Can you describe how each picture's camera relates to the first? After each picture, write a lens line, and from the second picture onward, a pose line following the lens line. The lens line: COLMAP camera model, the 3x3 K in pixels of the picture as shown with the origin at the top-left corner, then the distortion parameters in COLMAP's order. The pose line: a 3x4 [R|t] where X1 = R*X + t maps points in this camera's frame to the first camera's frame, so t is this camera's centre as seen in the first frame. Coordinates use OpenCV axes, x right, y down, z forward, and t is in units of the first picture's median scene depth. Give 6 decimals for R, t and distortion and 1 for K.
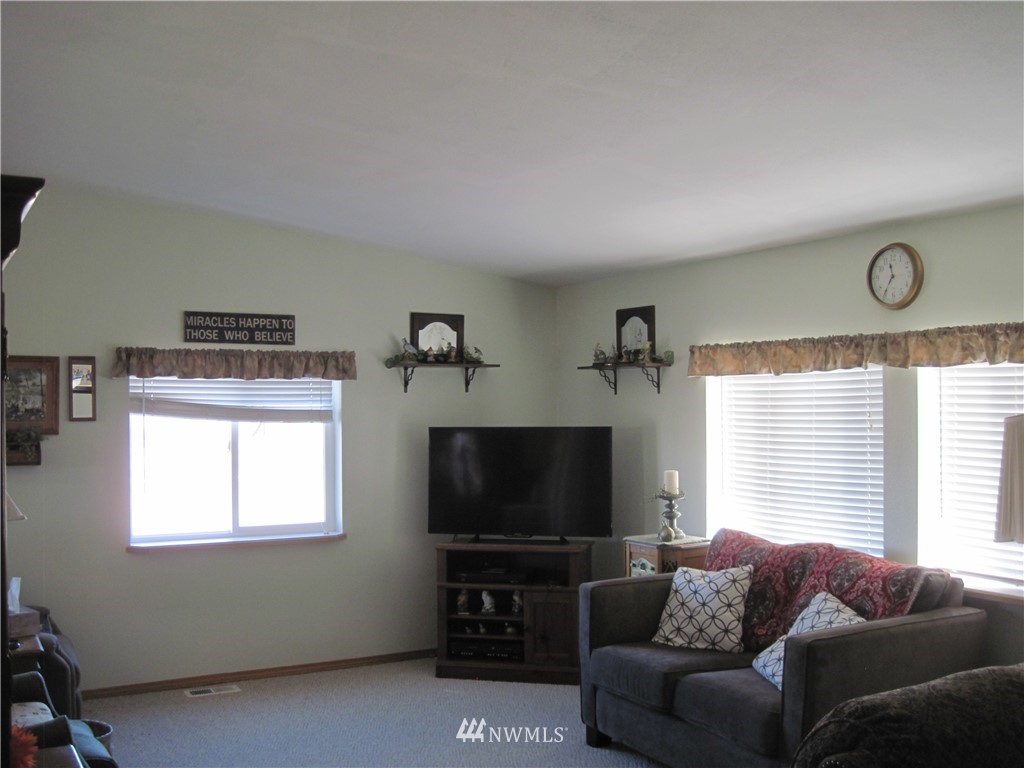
lens RADIAL K [[1053.5, 0, 512.6], [0, 1053.5, 391.9], [0, 0, 1]] dist [-0.108441, 0.000000]
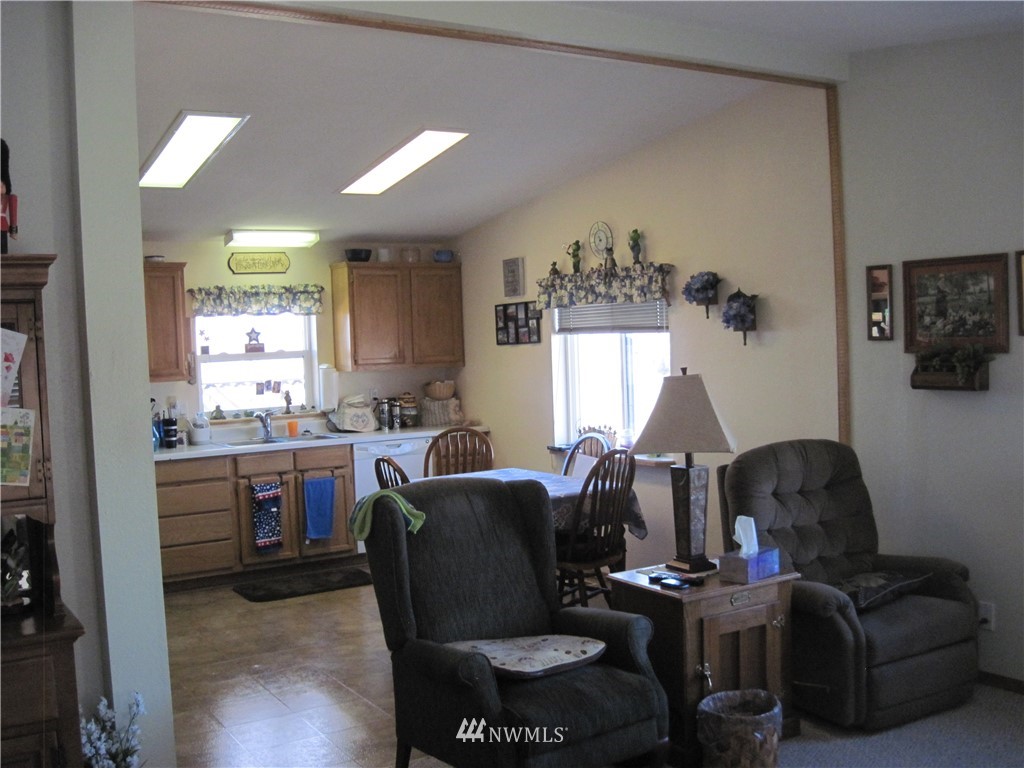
lens RADIAL K [[1053.5, 0, 510.9], [0, 1053.5, 383.7], [0, 0, 1]] dist [-0.108441, 0.000000]
pose [[0.020012, 0.048719, -0.998612, 0.307541], [0.051923, 0.997414, 0.049701, 0.005712], [0.998451, -0.052846, 0.017430, 0.568324]]
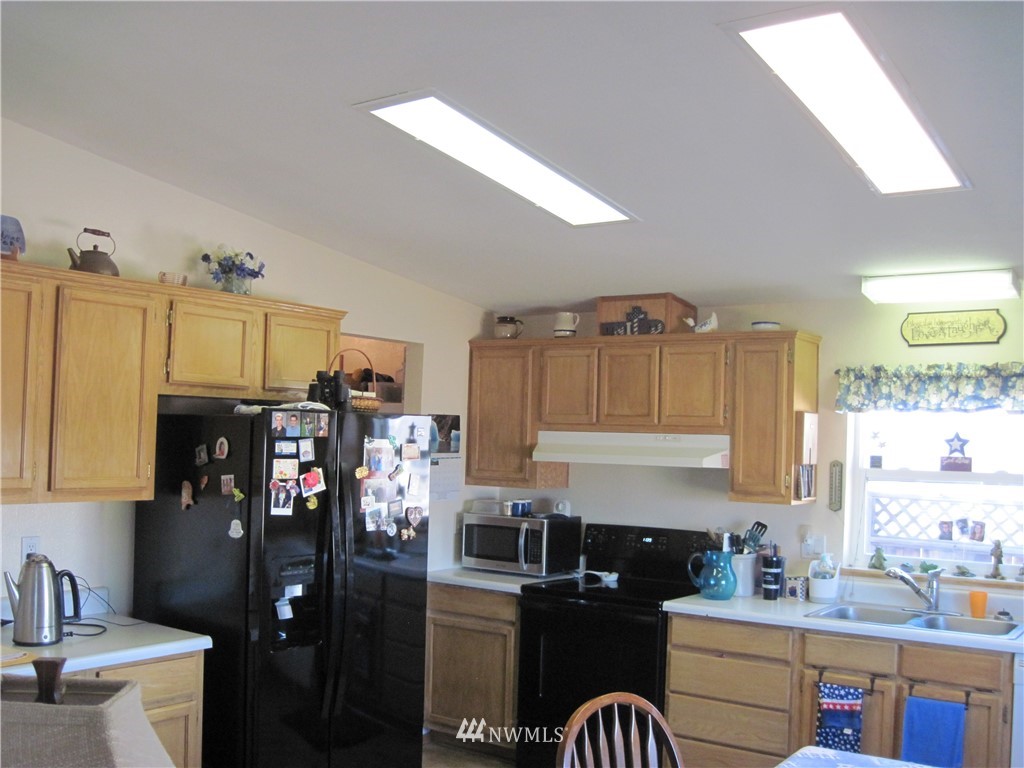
lens RADIAL K [[1053.5, 0, 510.6], [0, 1053.5, 385.9], [0, 0, 1]] dist [-0.108441, 0.000000]
pose [[-0.913917, -0.039680, -0.403956, 0.103590], [-0.018325, 0.998229, -0.056598, 0.004097], [0.405487, -0.044323, -0.913026, 0.660439]]
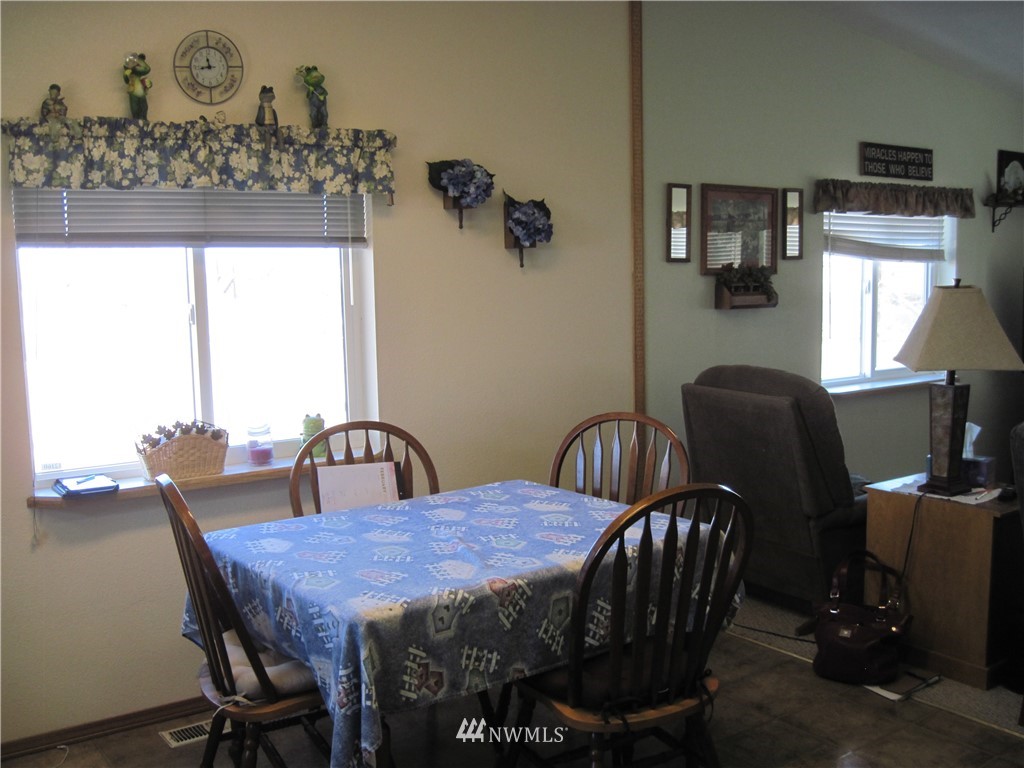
lens RADIAL K [[1053.5, 0, 512.6], [0, 1053.5, 382.9], [0, 0, 1]] dist [-0.108441, 0.000000]
pose [[0.993754, -0.017064, 0.110276, -0.723881], [0.001572, 0.990281, 0.139070, 0.006832], [-0.111578, -0.138028, 0.984123, 0.093861]]
